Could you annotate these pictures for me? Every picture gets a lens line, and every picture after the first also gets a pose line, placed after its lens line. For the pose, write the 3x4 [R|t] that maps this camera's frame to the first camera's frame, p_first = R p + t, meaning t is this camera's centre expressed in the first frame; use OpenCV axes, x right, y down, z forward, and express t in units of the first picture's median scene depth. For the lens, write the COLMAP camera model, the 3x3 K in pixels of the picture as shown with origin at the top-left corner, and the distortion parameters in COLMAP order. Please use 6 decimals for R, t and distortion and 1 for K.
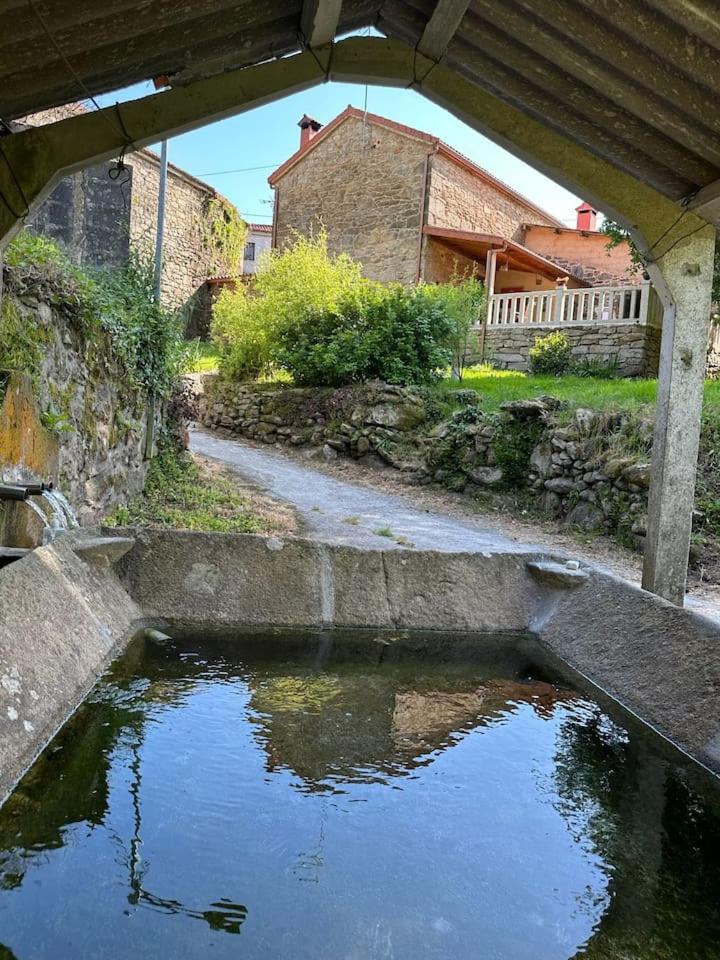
lens RADIAL K [[723.9, 0, 361.0], [0, 723.9, 484.6], [0, 0, 1]] dist [0.051674, -0.020829]
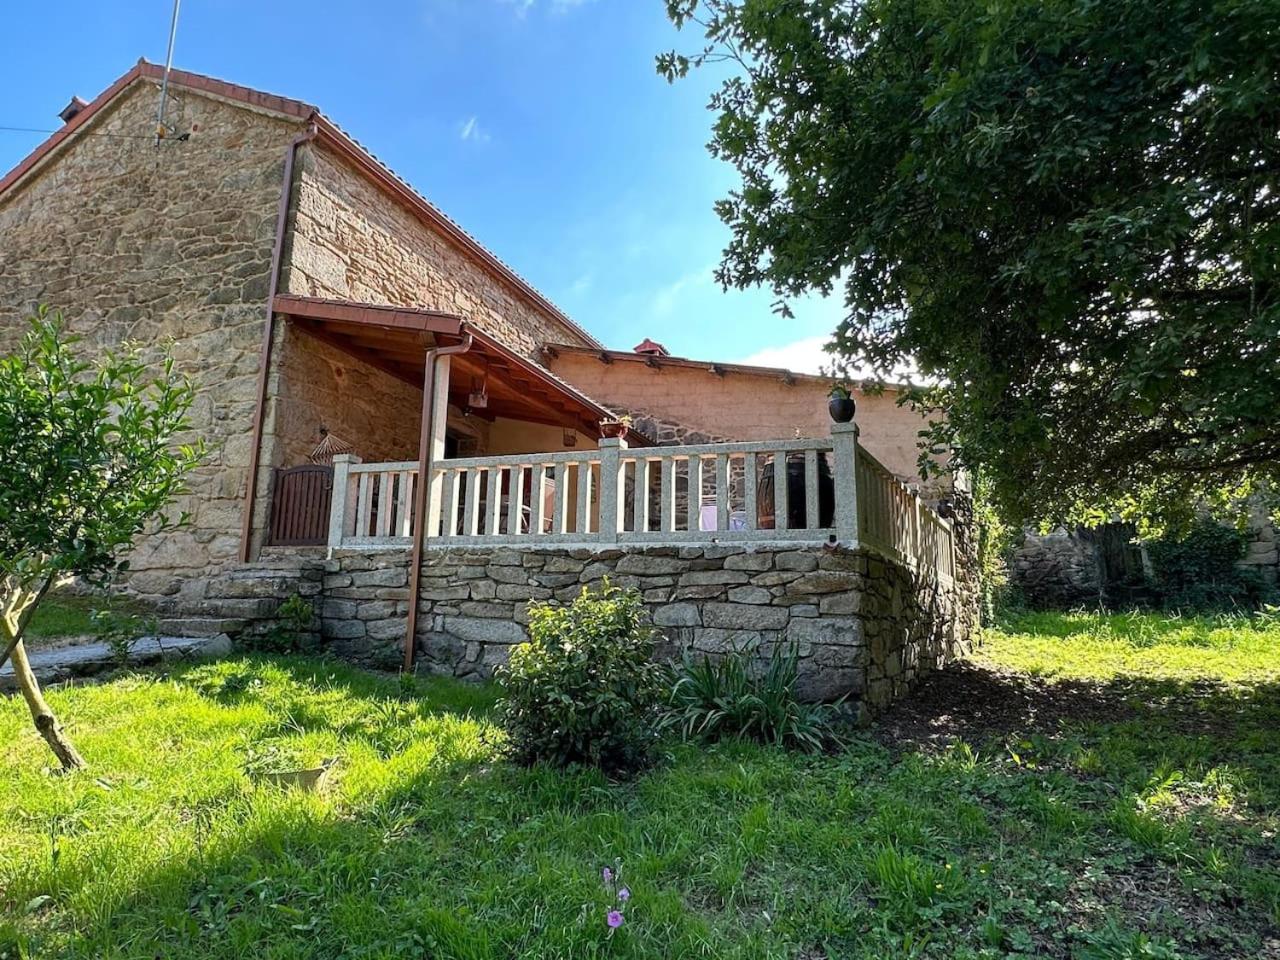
lens RADIAL K [[796.8, 0, 639.9], [0, 796.8, 495.7], [0, 0, 1]] dist [-0.003872, -0.000354]
pose [[0.960659, 0.006136, 0.277663, 0.156572], [0.058828, 0.972575, -0.225028, -0.136492], [-0.271429, 0.232509, 0.933952, 0.558976]]
